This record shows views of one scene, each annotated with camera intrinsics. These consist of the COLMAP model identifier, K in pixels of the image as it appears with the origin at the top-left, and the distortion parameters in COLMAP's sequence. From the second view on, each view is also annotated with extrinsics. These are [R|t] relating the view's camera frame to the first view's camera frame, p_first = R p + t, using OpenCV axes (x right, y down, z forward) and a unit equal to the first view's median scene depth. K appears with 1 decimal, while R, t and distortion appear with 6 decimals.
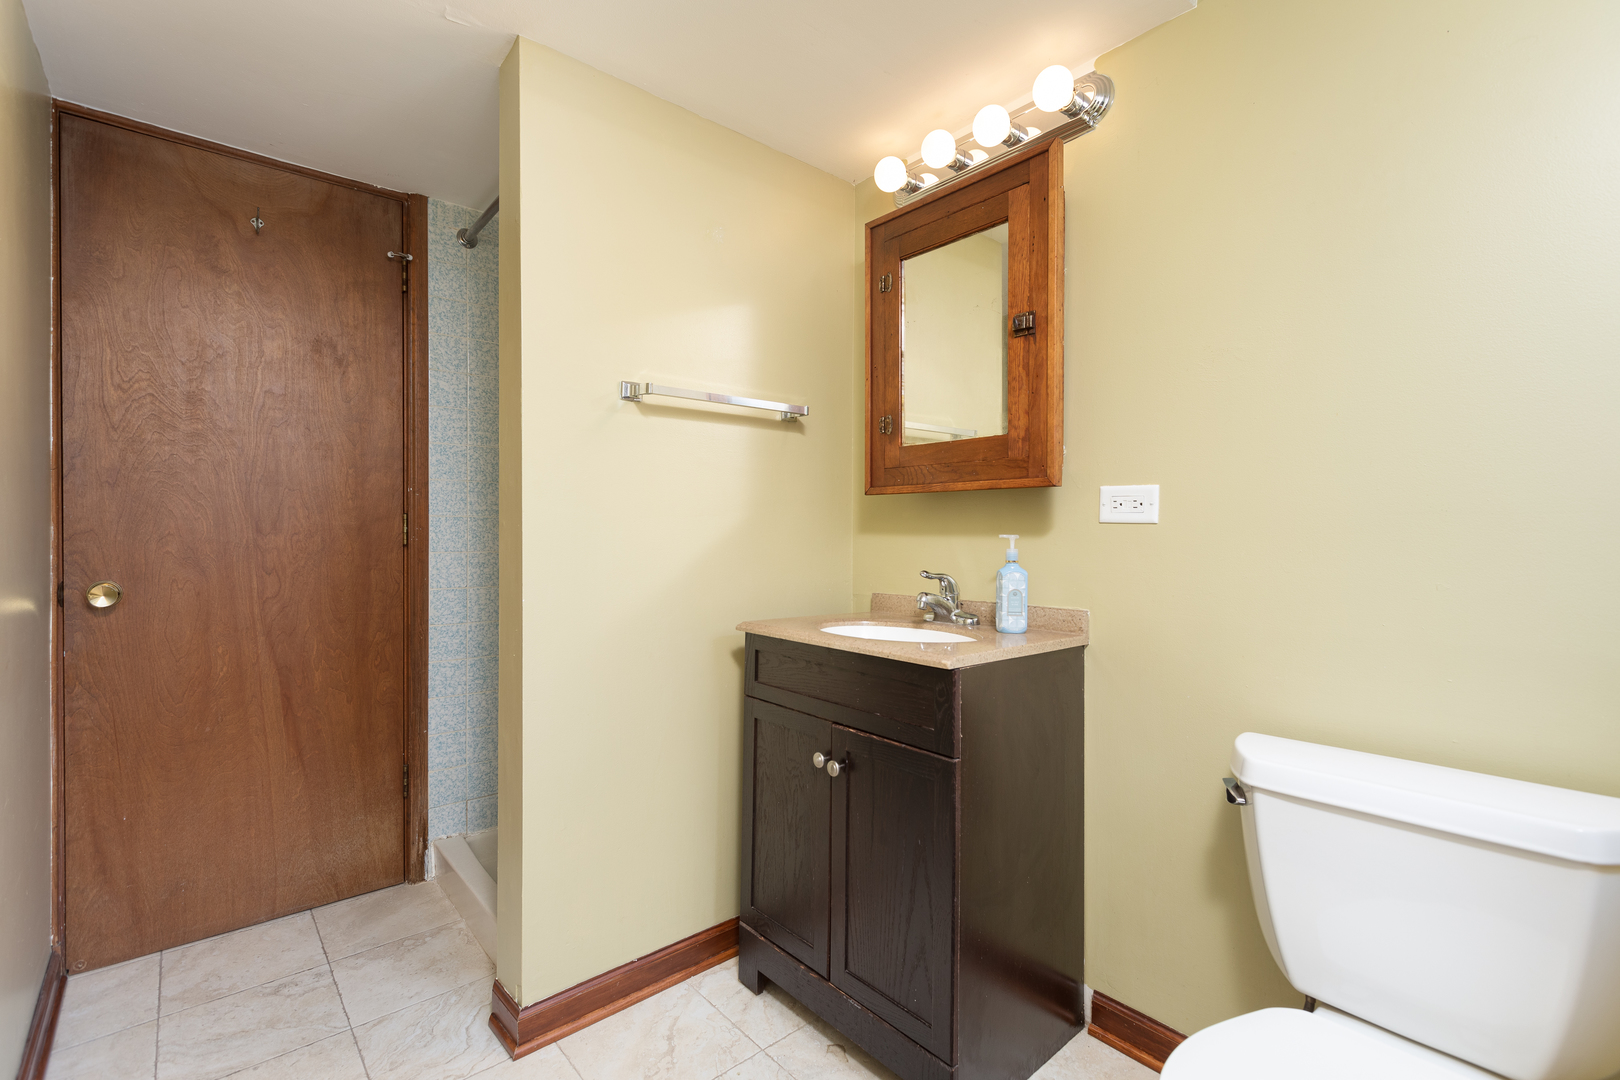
lens RADIAL K [[733.0, 0, 806.4], [0, 733.0, 541.5], [0, 0, 1]] dist [0.000249, -0.000353]
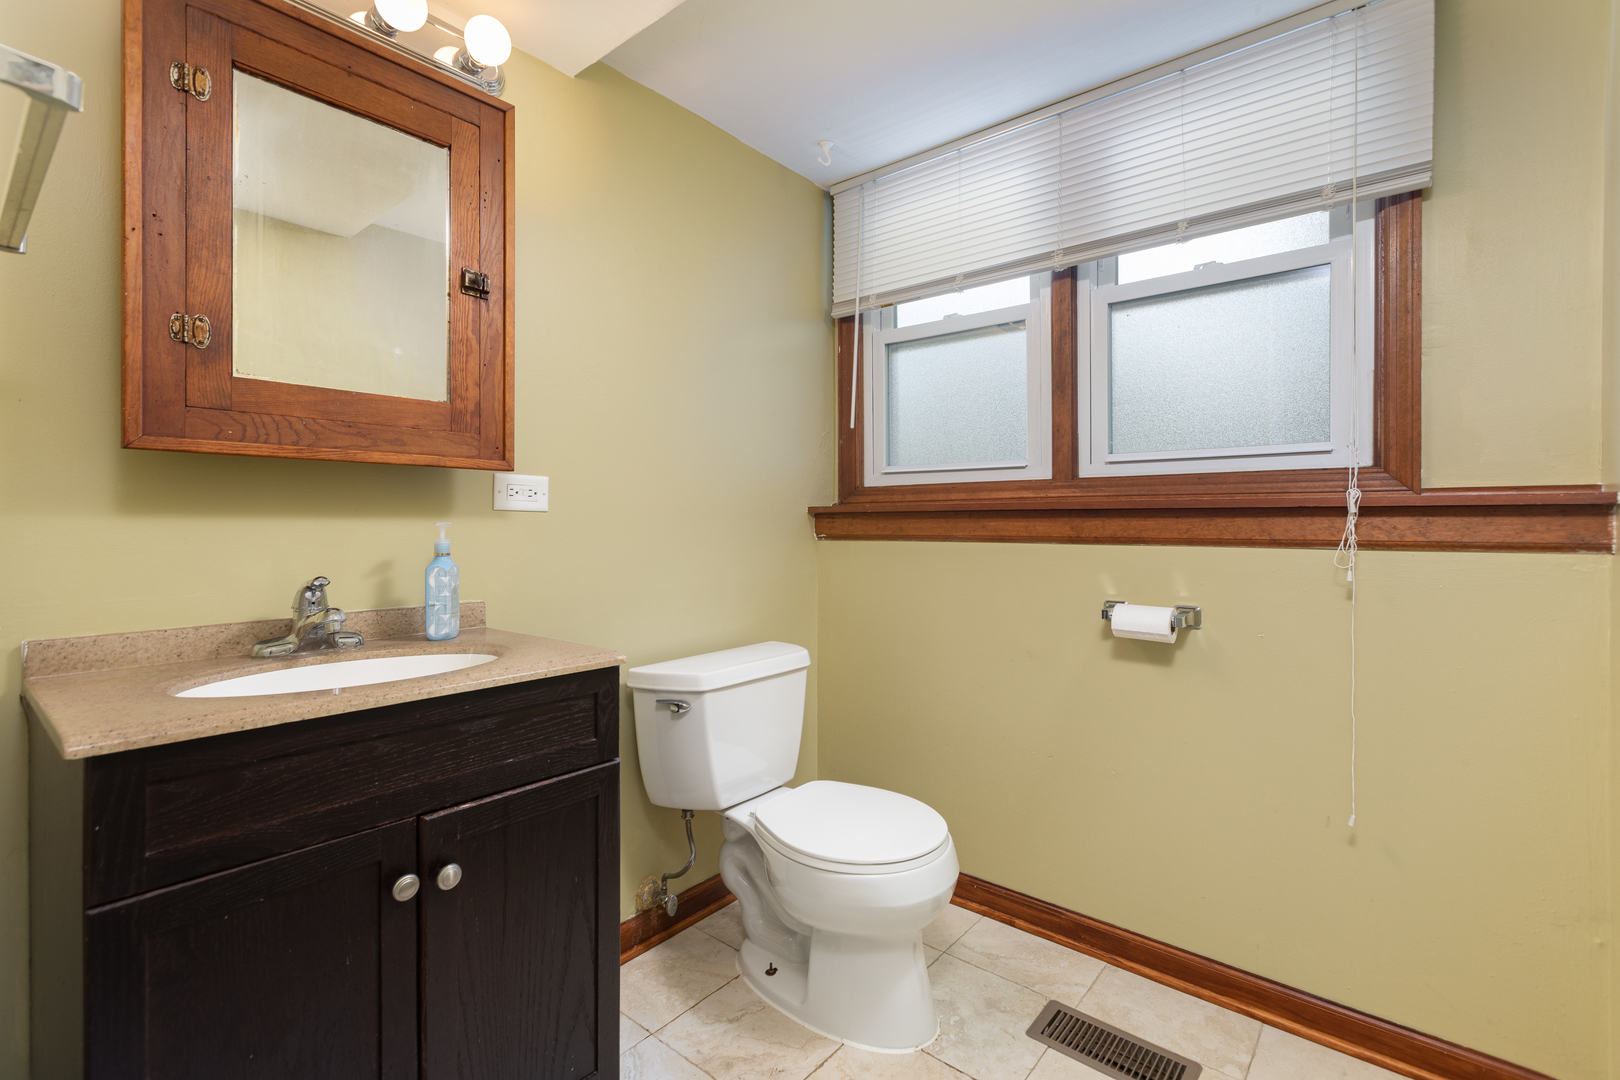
lens RADIAL K [[733.0, 0, 806.2], [0, 733.0, 525.3], [0, 0, 1]] dist [0.000249, -0.000353]
pose [[-0.168320, -0.007188, 0.985706, -0.629673], [0.011091, 0.999896, 0.009186, -0.009258], [-0.985670, 0.012479, -0.168223, 0.746451]]
